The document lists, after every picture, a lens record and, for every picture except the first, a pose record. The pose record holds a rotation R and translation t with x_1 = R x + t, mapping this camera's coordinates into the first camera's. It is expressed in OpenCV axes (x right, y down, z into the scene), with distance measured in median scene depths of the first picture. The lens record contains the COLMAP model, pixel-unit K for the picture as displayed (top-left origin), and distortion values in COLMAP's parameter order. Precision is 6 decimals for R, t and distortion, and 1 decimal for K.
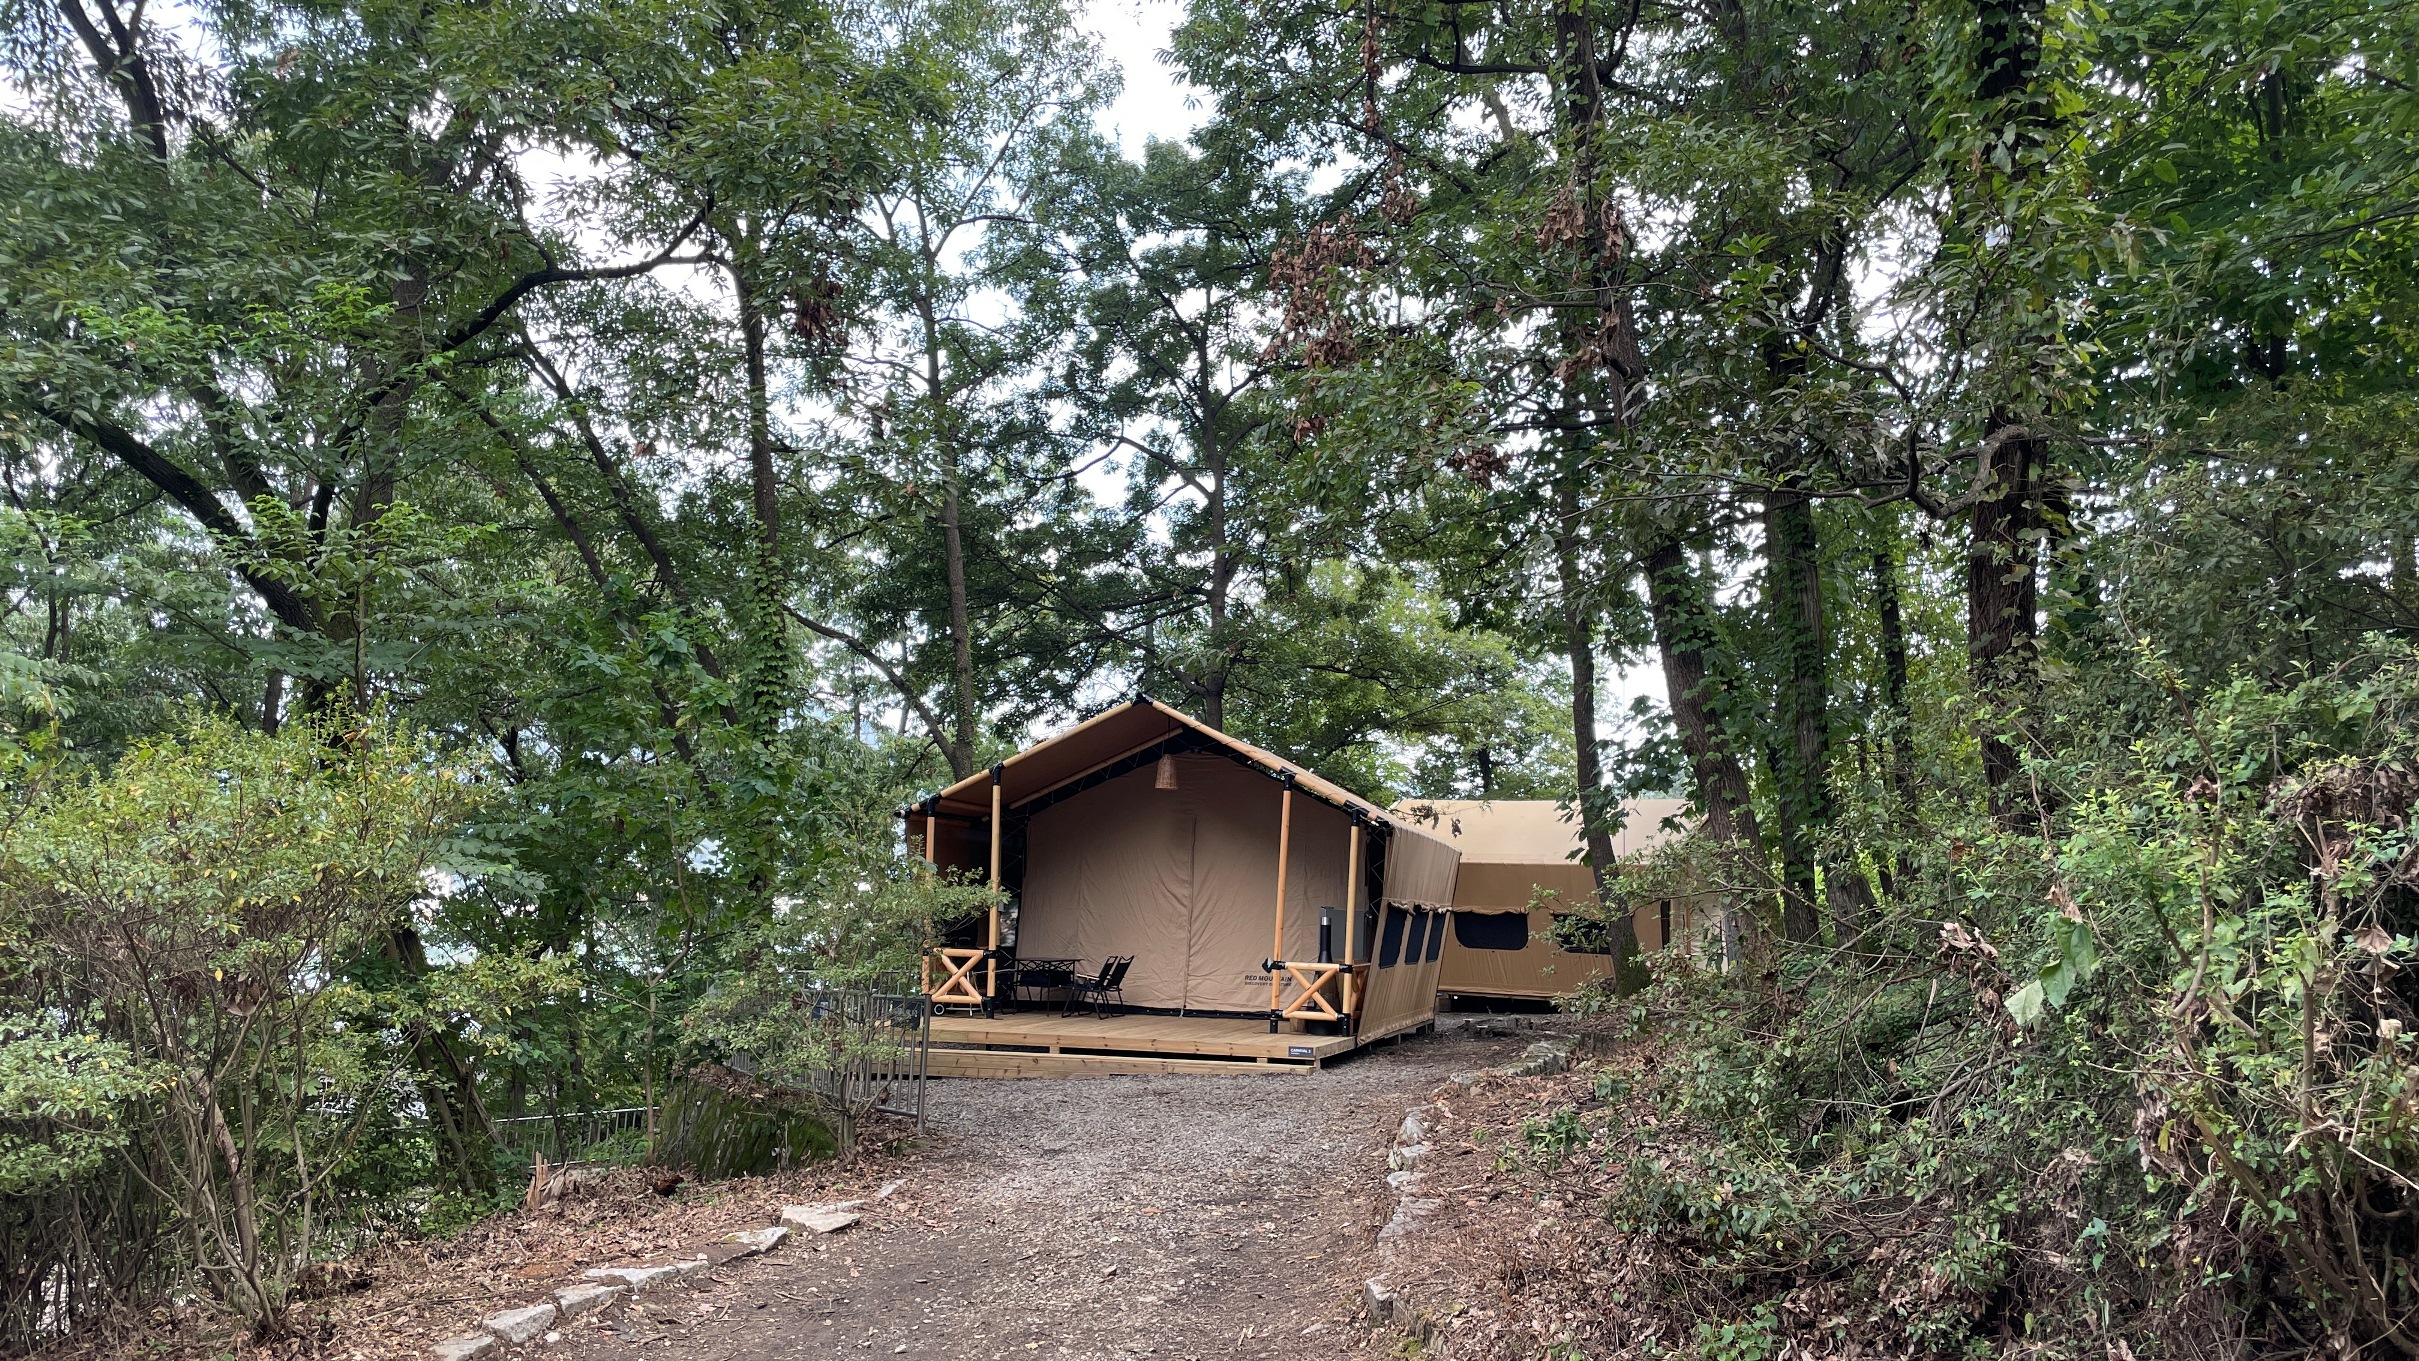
lens RADIAL K [[1796.1, 0, 1202.9], [0, 1796.1, 678.1], [0, 0, 1]] dist [0.090062, -0.110108]
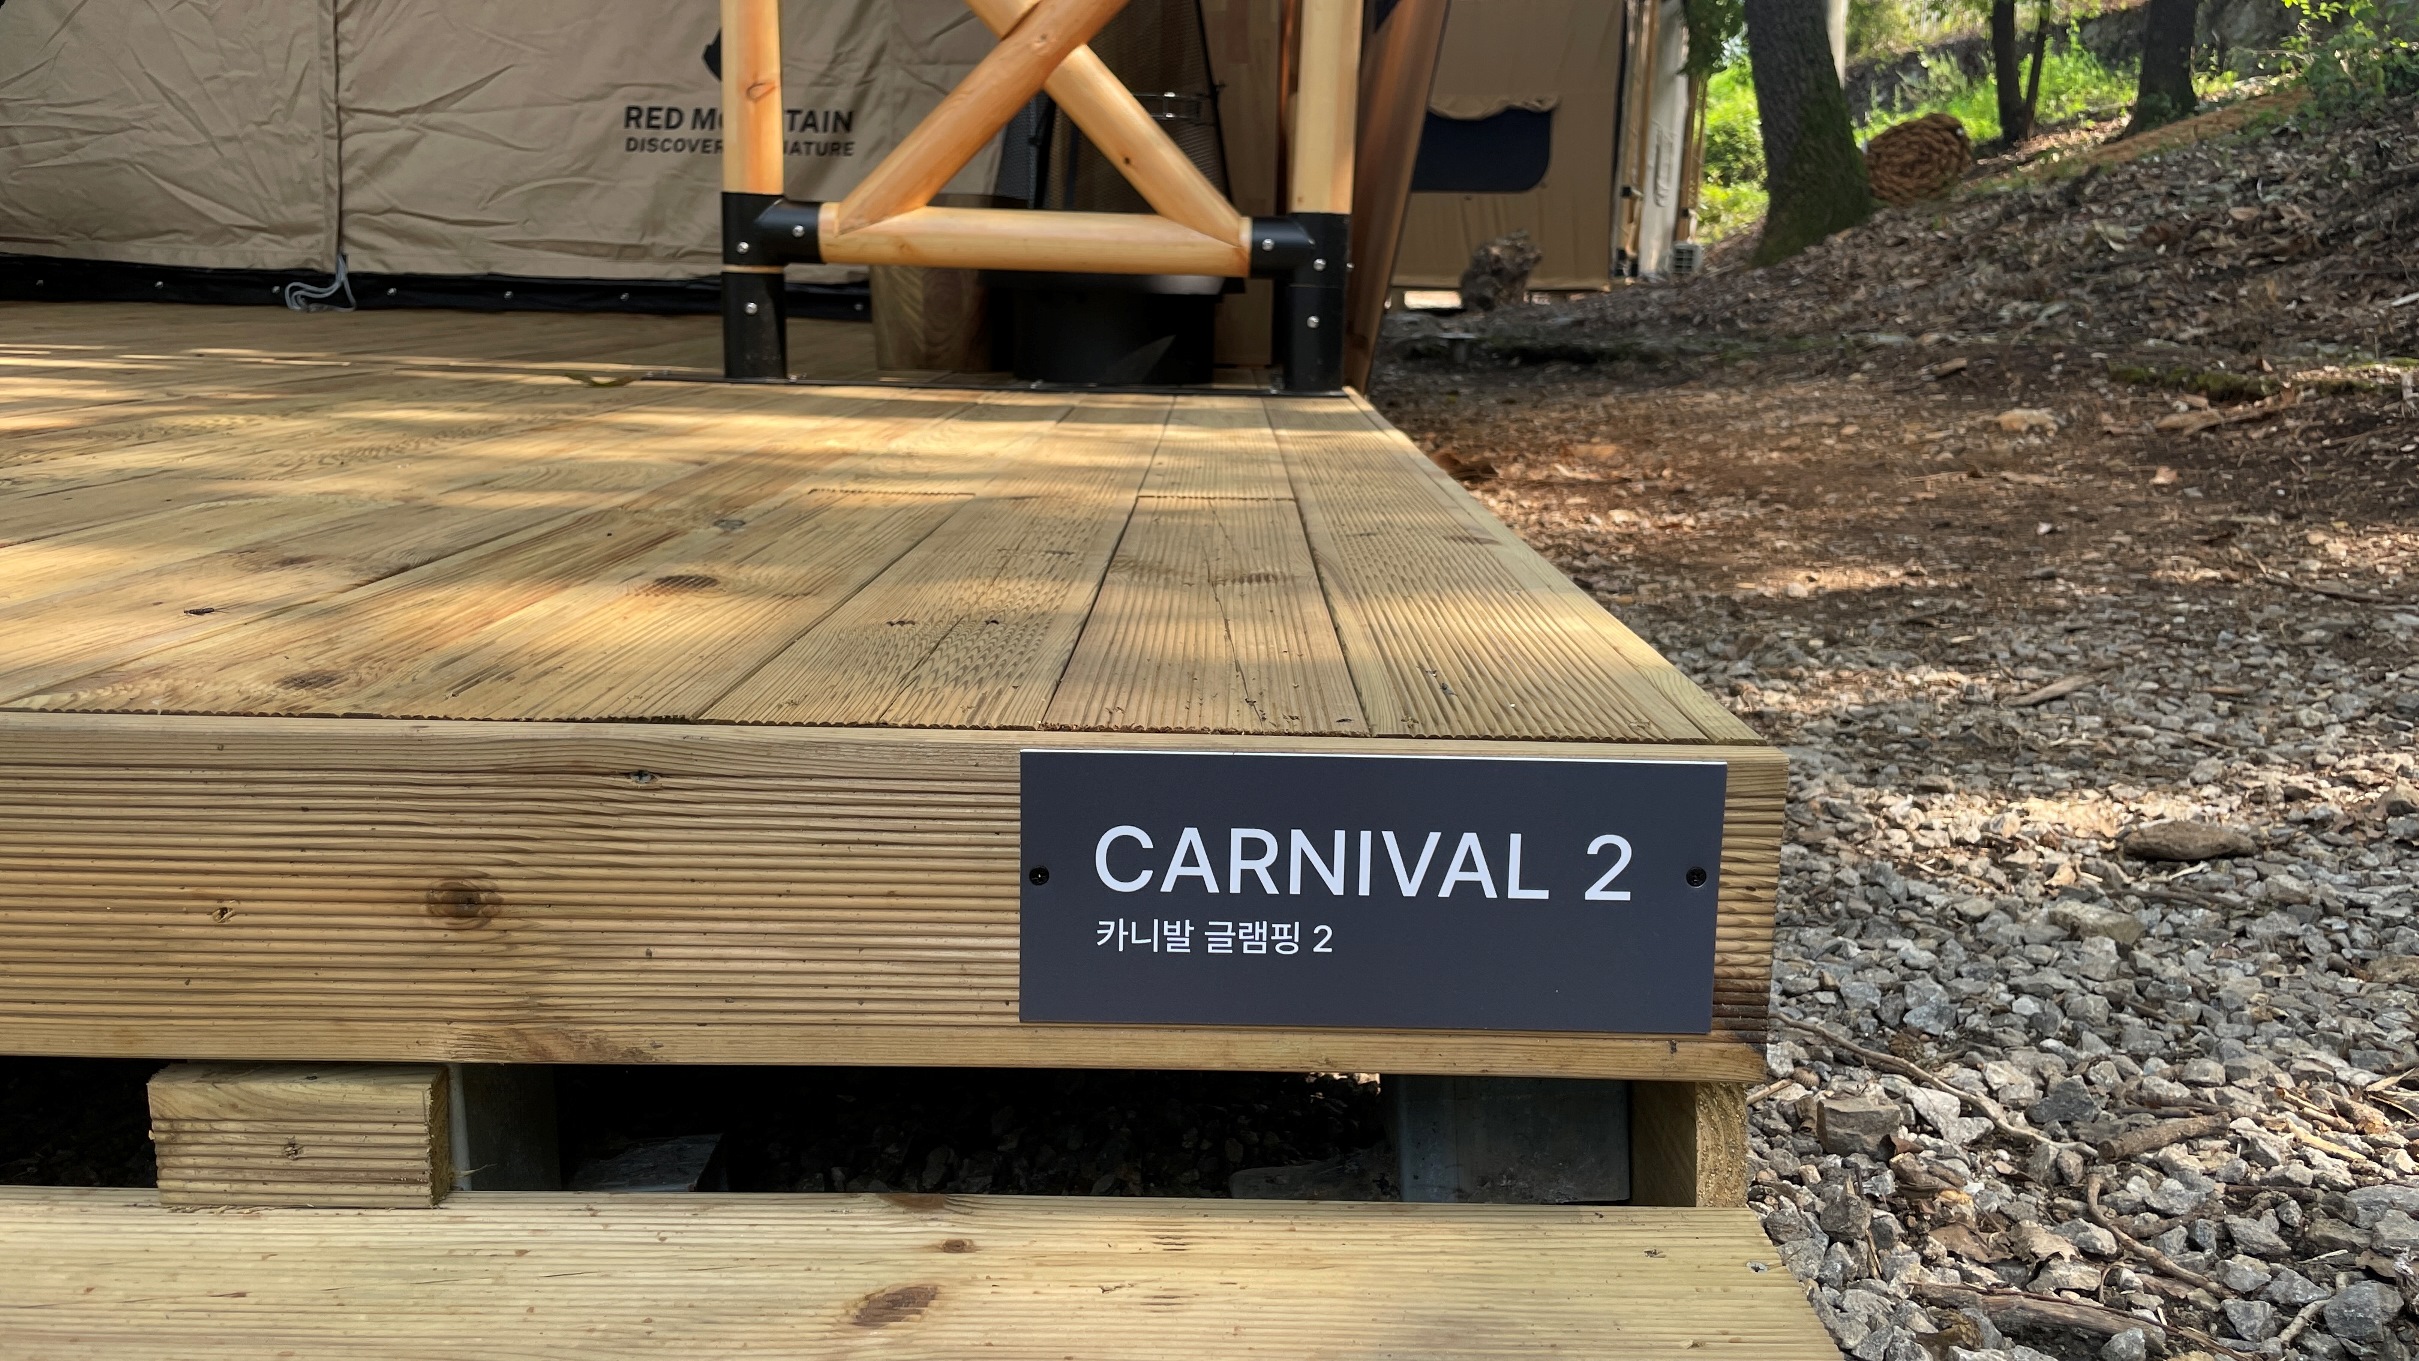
lens RADIAL K [[1796.1, 0, 1202.9], [0, 1796.1, 678.1], [0, 0, 1]] dist [0.090062, -0.110108]
pose [[0.969590, -0.064830, 0.235992, 0.036150], [-0.023196, 0.935592, 0.352319, 0.160160], [-0.243633, -0.347079, 0.905637, 0.816077]]
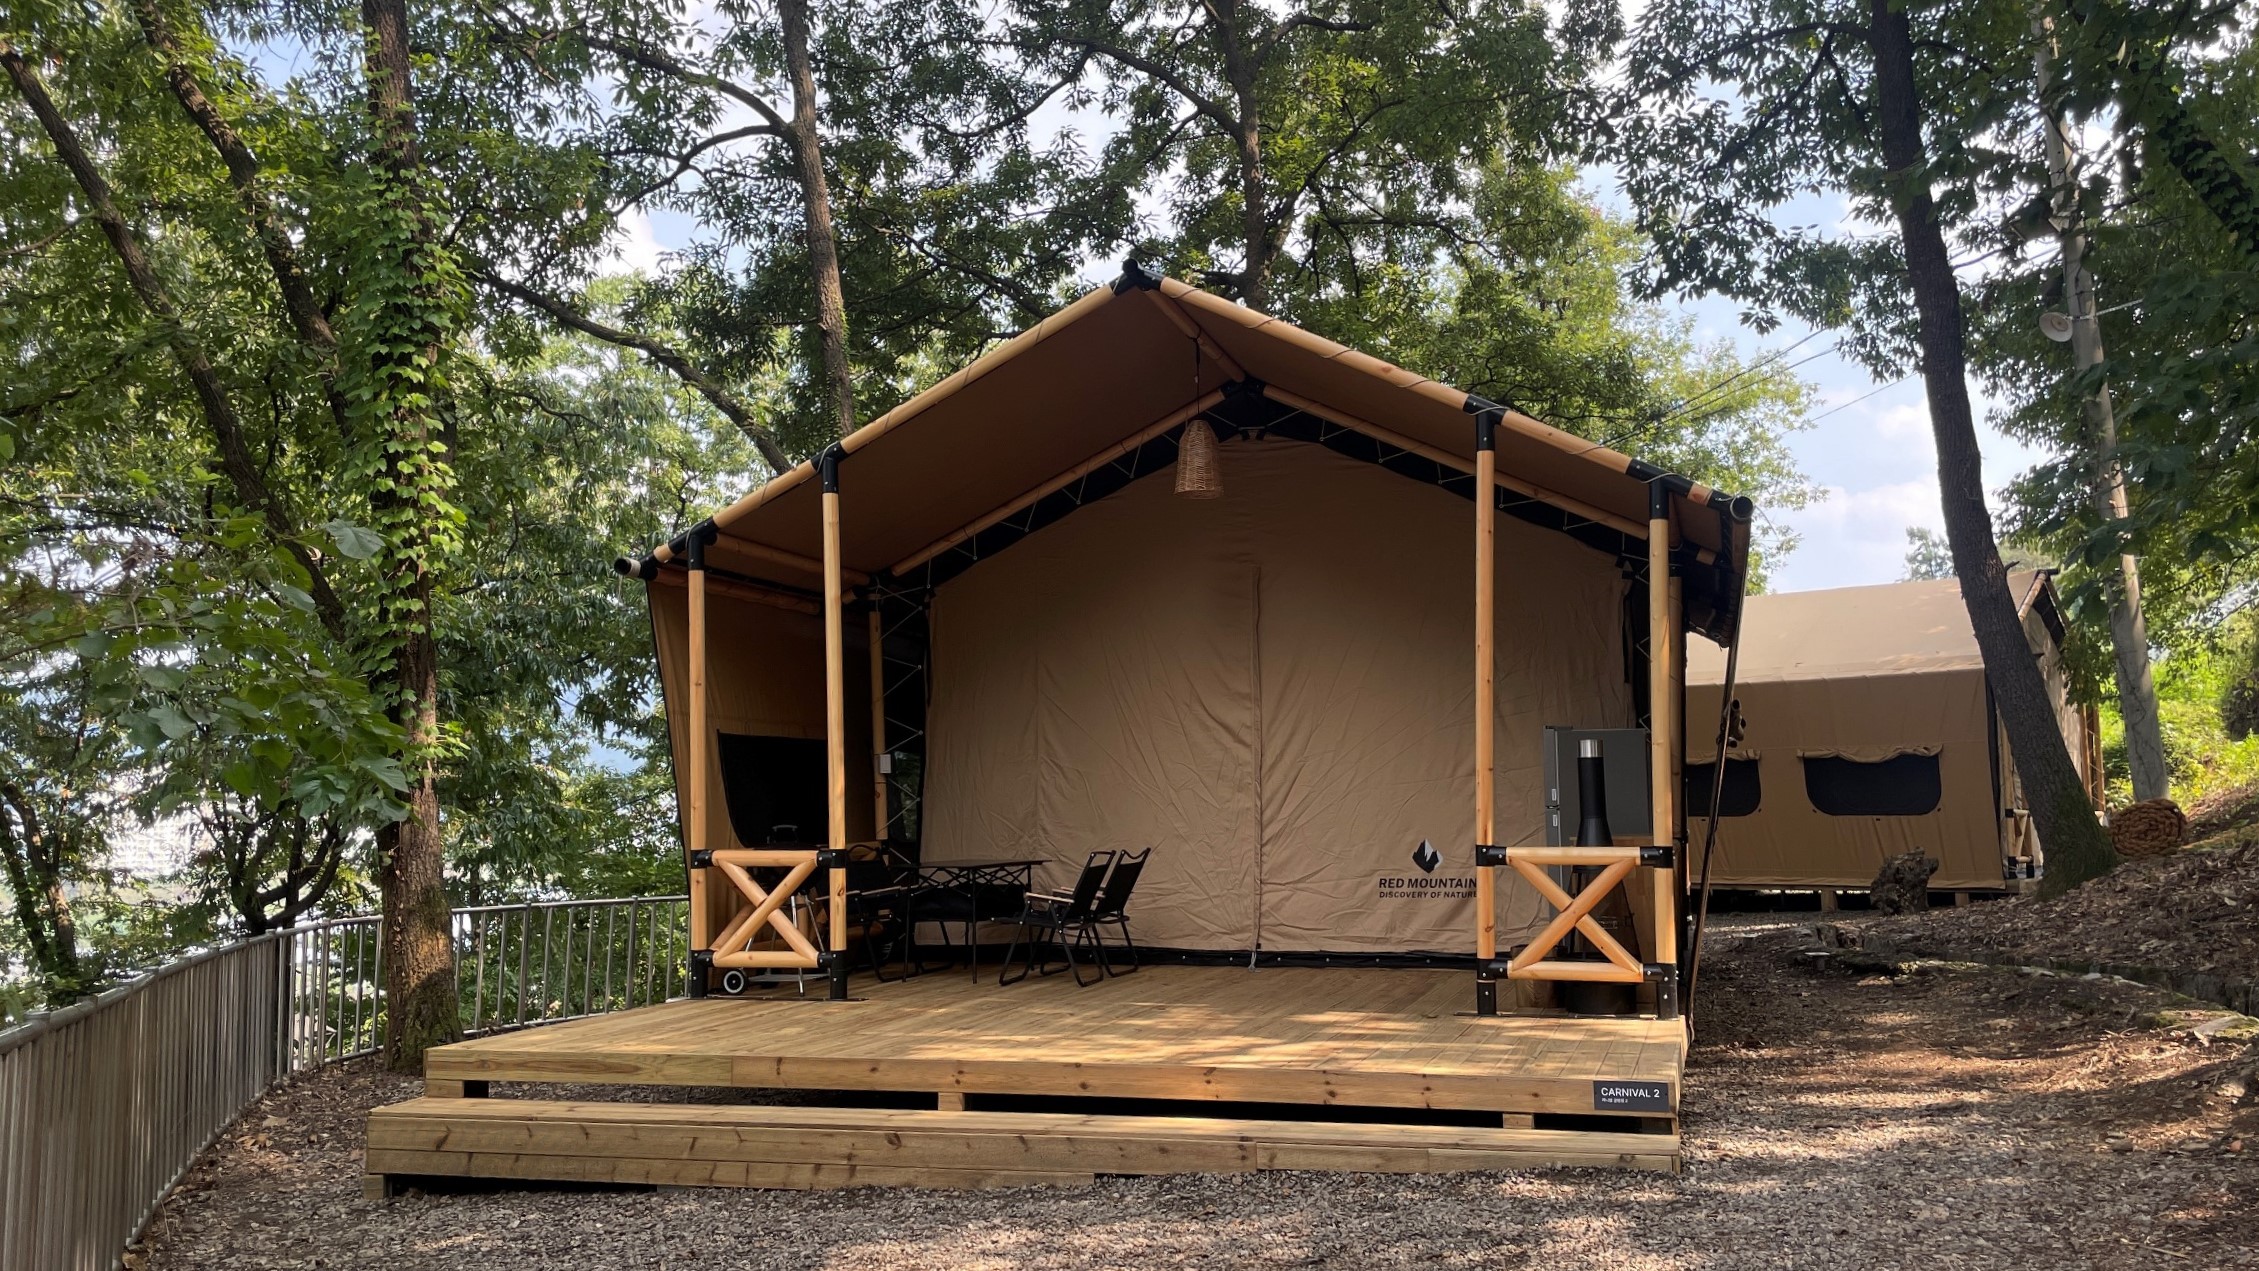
lens RADIAL K [[1792.8, 0, 1123.5], [0, 1792.8, 627.5], [0, 0, 1]] dist [0.105854, -0.143610]
pose [[0.997393, -0.050813, -0.051246, -0.018255], [0.052285, 0.998245, 0.027803, 0.084642], [0.049743, -0.030409, 0.998299, 0.541688]]
